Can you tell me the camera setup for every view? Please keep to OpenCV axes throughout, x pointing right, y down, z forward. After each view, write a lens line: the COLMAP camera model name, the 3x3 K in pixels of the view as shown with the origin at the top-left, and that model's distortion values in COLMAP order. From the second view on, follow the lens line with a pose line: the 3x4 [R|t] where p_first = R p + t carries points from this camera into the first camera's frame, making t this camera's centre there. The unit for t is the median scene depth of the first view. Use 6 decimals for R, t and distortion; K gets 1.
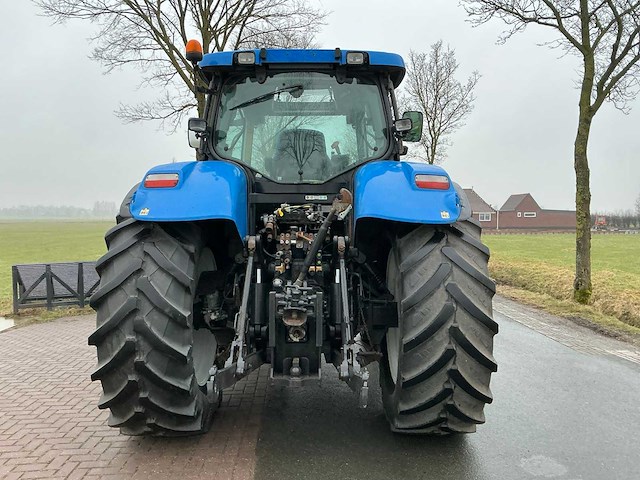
lens RADIAL K [[527.7, 0, 320.0], [0, 527.7, 240.0], [0, 0, 1]] dist [0.138843, -0.263569]
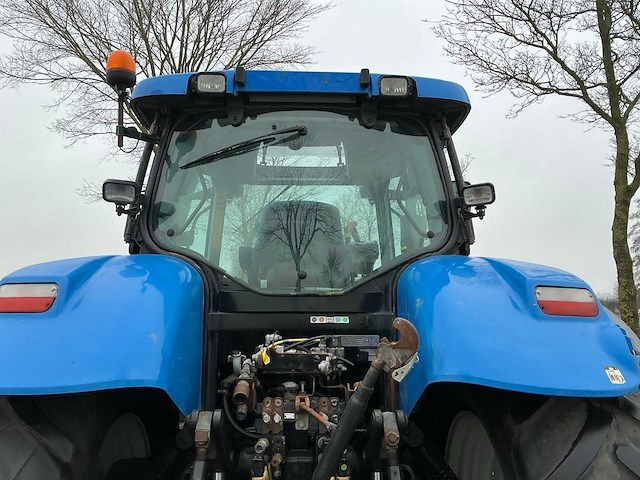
lens RADIAL K [[527.7, 0, 320.0], [0, 527.7, 240.0], [0, 0, 1]] dist [0.138843, -0.263569]
pose [[0.999322, 0.006703, 0.036213, -0.041809], [-0.001149, 0.988496, -0.151244, -0.087303], [-0.036811, 0.151100, 0.987833, 0.483484]]
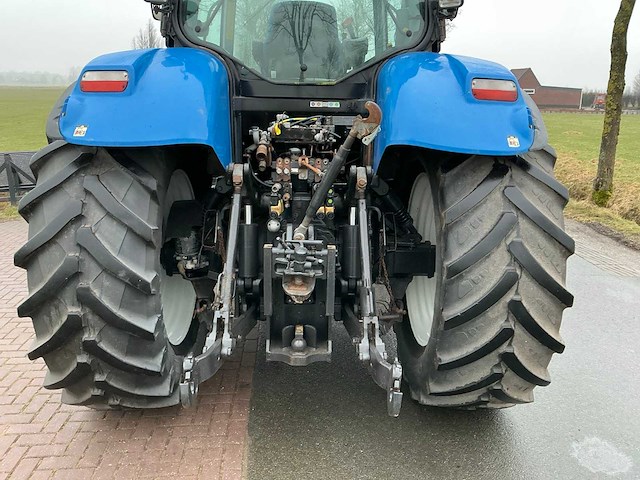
lens RADIAL K [[527.7, 0, 320.0], [0, 527.7, 240.0], [0, 0, 1]] dist [0.138843, -0.263569]
pose [[0.999629, 0.009664, 0.025456, -0.033752], [-0.015278, 0.972935, 0.230574, -0.074427], [-0.022539, -0.230878, 0.972722, 0.266844]]
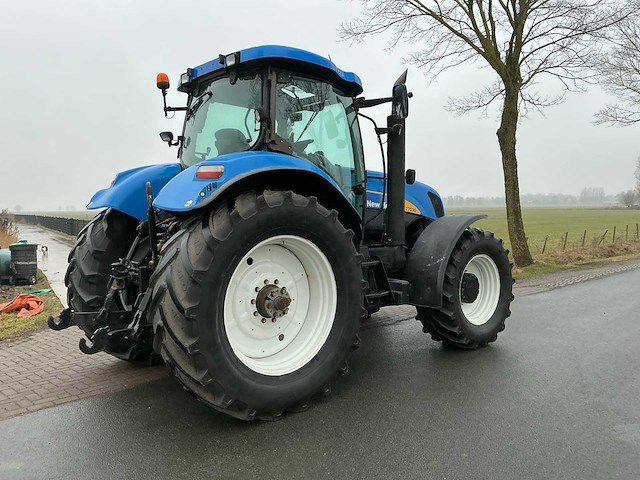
lens RADIAL K [[527.7, 0, 320.0], [0, 527.7, 240.0], [0, 0, 1]] dist [0.138843, -0.263569]
pose [[0.656521, 0.038987, -0.753300, 1.132039], [-0.021066, 0.999222, 0.033355, -0.013318], [0.754014, -0.006030, 0.656831, 0.459407]]
